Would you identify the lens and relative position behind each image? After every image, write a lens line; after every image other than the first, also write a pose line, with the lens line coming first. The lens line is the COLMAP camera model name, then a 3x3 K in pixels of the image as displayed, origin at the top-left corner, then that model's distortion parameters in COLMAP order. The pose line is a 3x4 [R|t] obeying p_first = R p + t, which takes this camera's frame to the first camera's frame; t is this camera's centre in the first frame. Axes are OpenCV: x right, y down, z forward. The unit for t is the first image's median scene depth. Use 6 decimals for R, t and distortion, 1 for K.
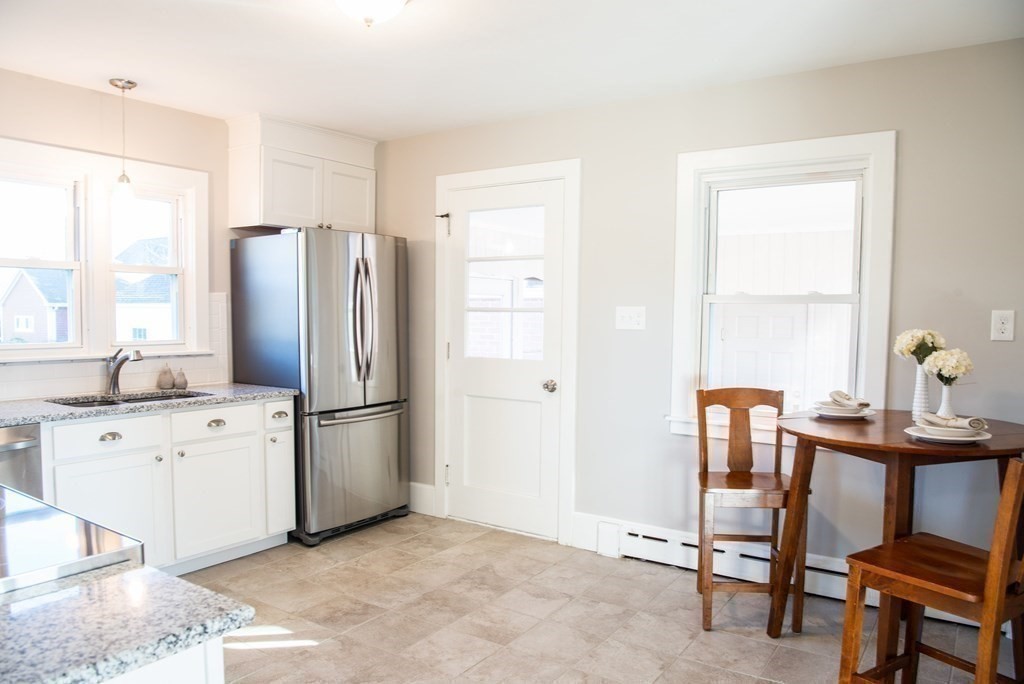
lens RADIAL K [[739.0, 0, 512.8], [0, 739.0, 355.8], [0, 0, 1]] dist [-0.055743, 0.006631]
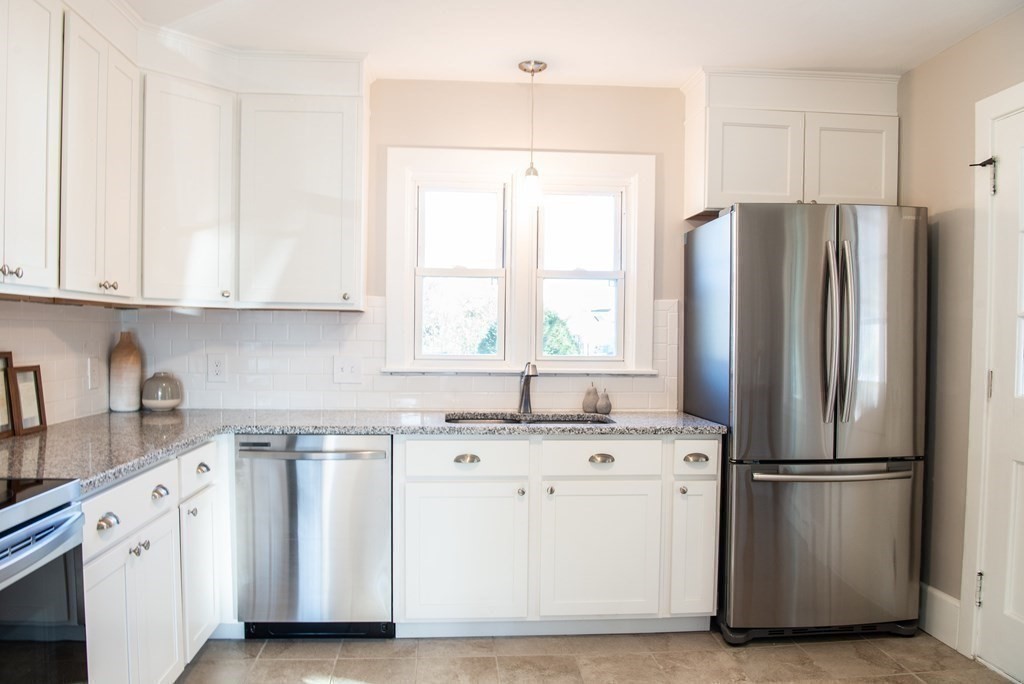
lens RADIAL K [[774.4, 0, 506.8], [0, 774.4, 357.8], [0, 0, 1]] dist [-0.060844, 0.006175]
pose [[0.626626, 0.019283, -0.779082, 0.166387], [-0.048253, 0.998736, -0.014091, -0.000658], [0.777825, 0.046423, 0.626764, 0.345662]]
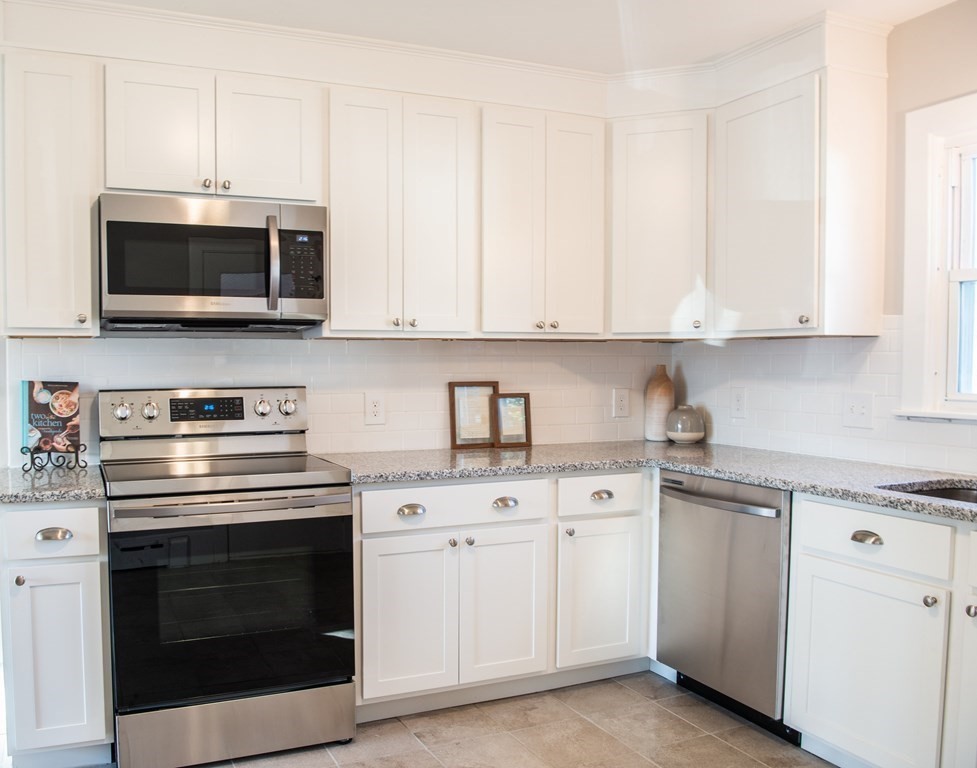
lens RADIAL K [[850.3, 0, 410.1], [0, 850.3, 405.7], [0, 0, 1]] dist [-0.053531, 0.001456]
pose [[-0.552992, 0.031866, -0.832577, 0.217803], [-0.050062, 0.996192, 0.071379, -0.028564], [0.831681, 0.081153, -0.549291, 0.834256]]
